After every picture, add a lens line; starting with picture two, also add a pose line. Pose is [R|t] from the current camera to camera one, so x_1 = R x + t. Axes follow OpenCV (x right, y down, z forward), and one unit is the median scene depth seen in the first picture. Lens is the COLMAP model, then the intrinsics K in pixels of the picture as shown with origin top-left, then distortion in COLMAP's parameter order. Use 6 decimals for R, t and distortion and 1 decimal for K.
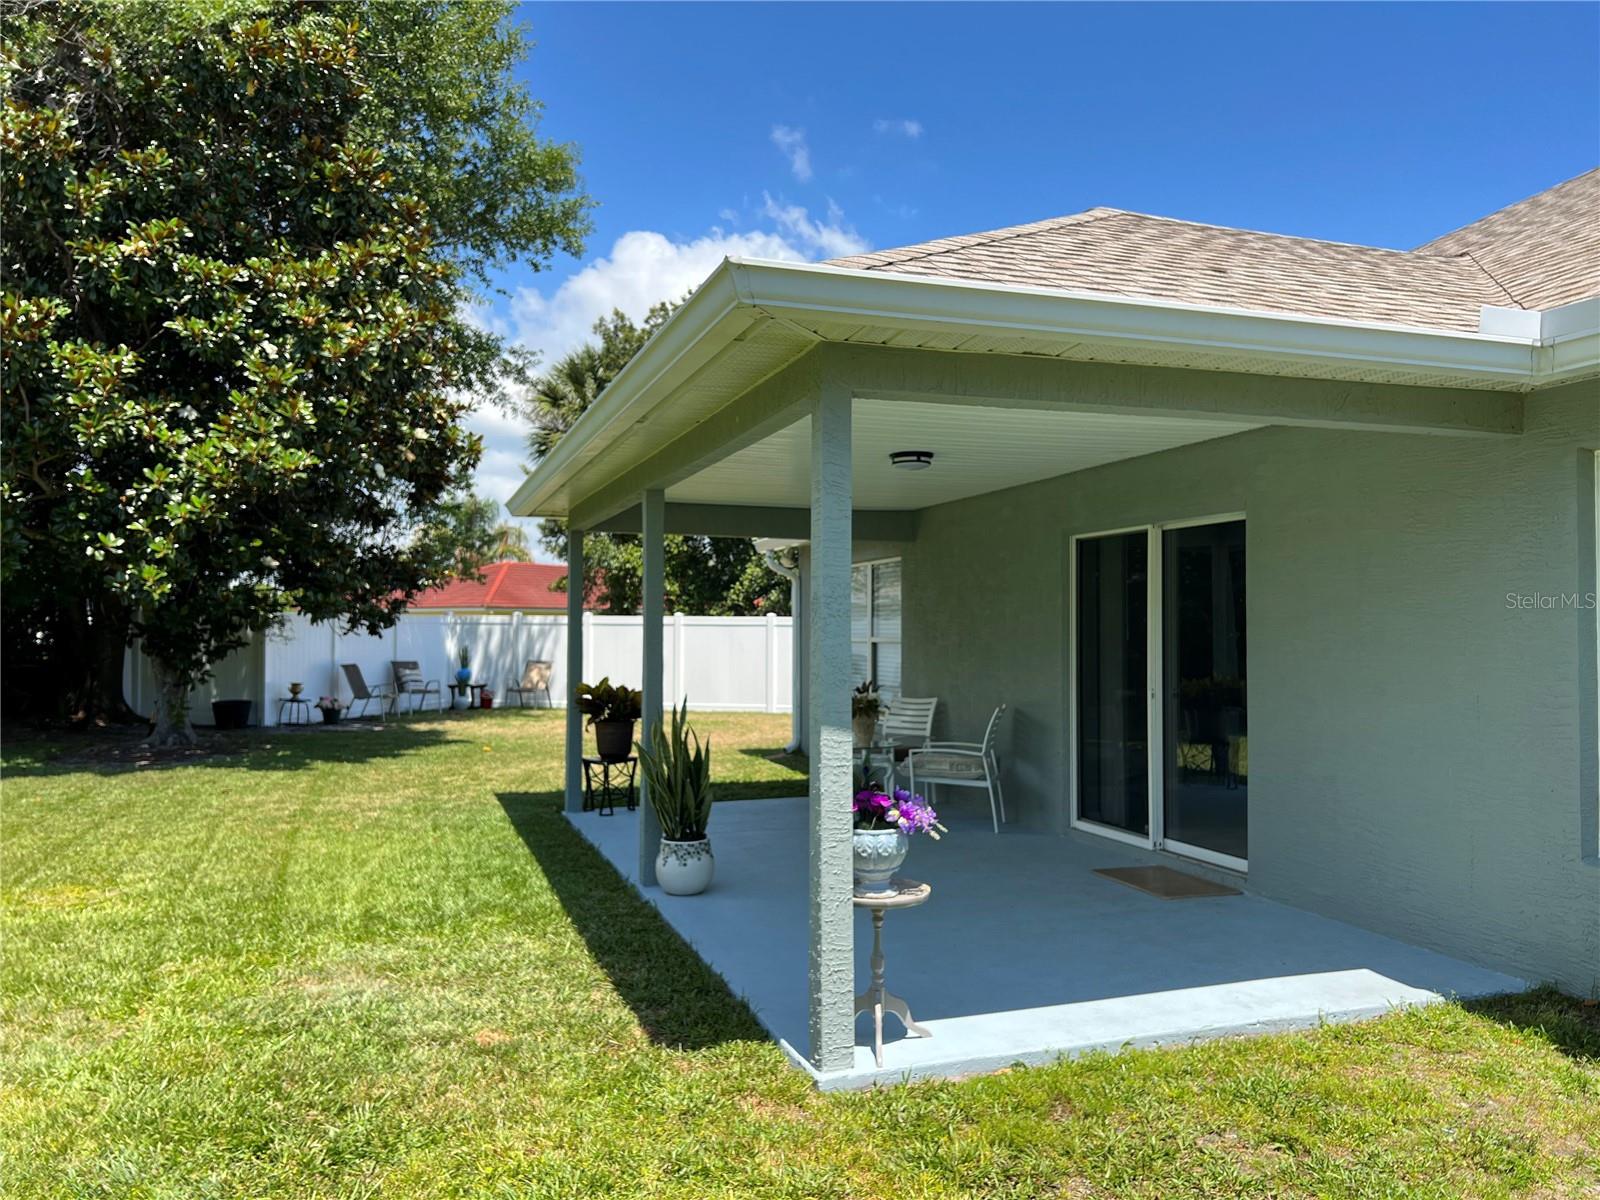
lens RADIAL K [[1192.8, 0, 796.5], [0, 1192.8, 609.1], [0, 0, 1]] dist [0.069963, -0.086131]
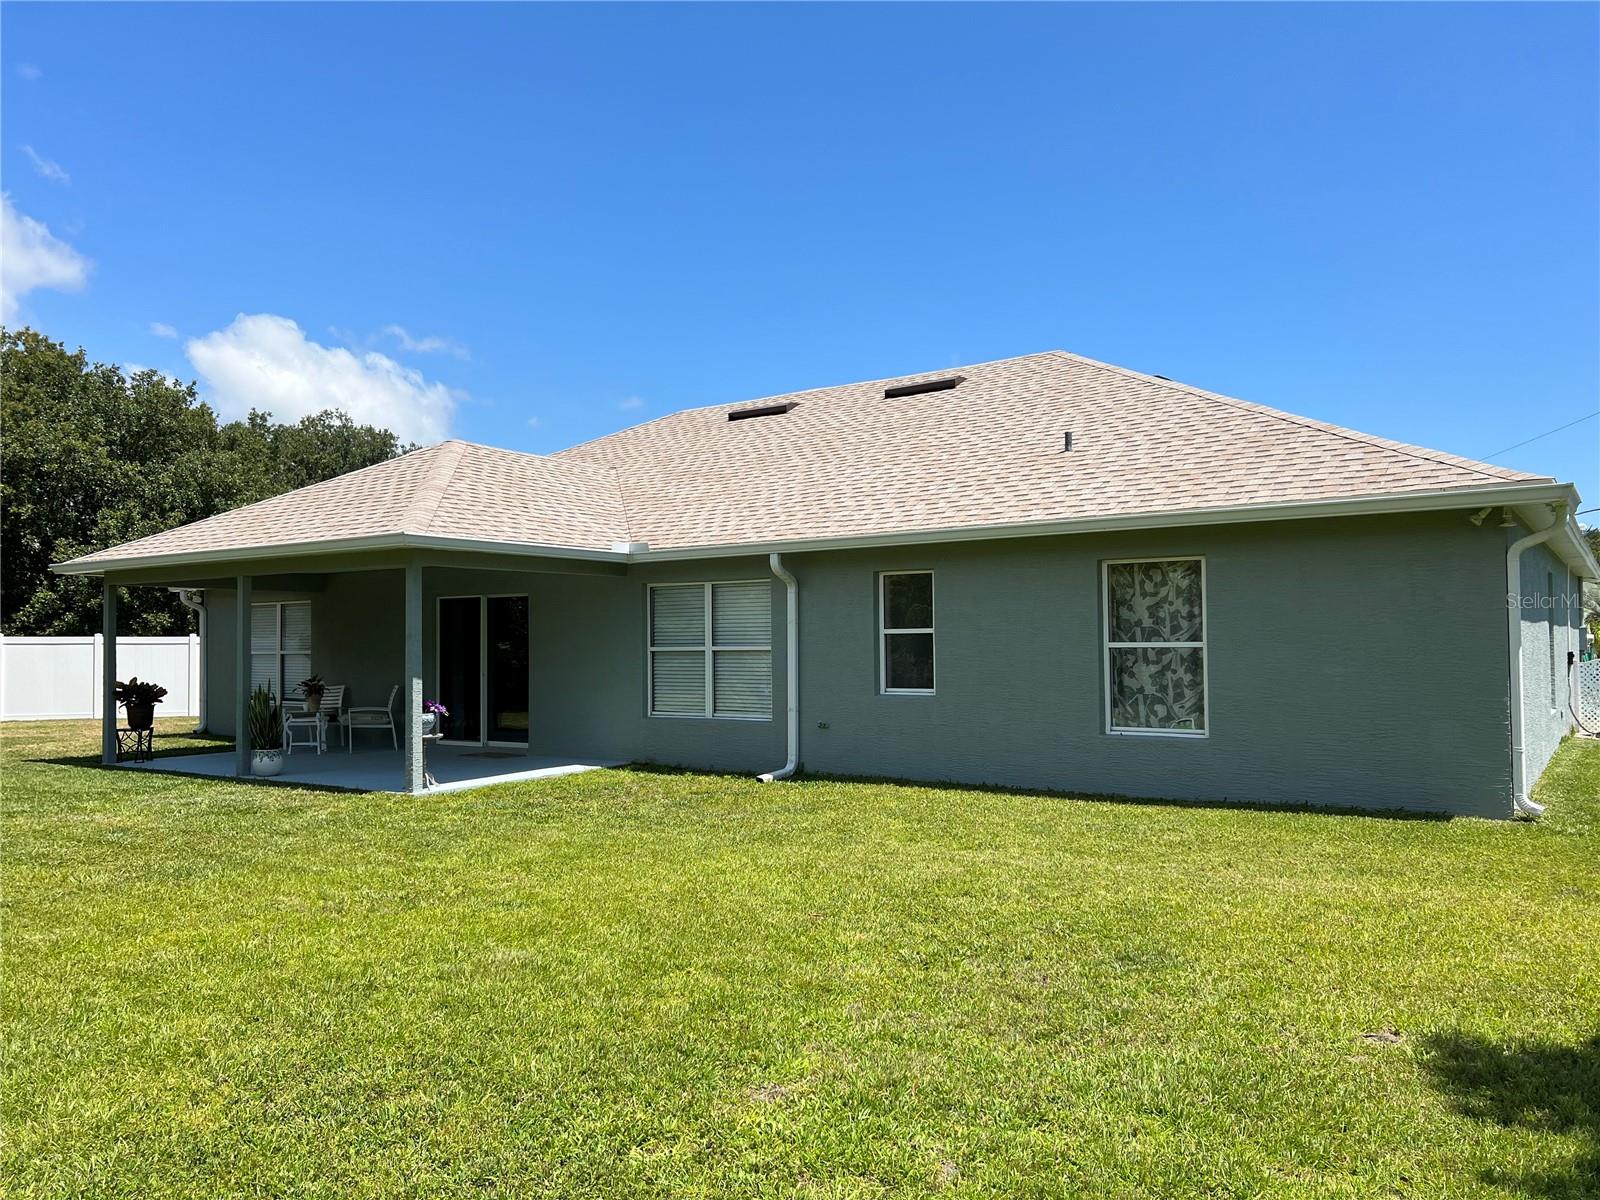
lens RADIAL K [[1192.8, 0, 796.5], [0, 1192.8, 609.1], [0, 0, 1]] dist [0.069963, -0.086131]
pose [[0.797216, 0.010735, 0.603598, -0.428597], [-0.002503, 0.999892, -0.014478, -0.012442], [-0.603689, 0.010032, 0.797157, -0.815187]]
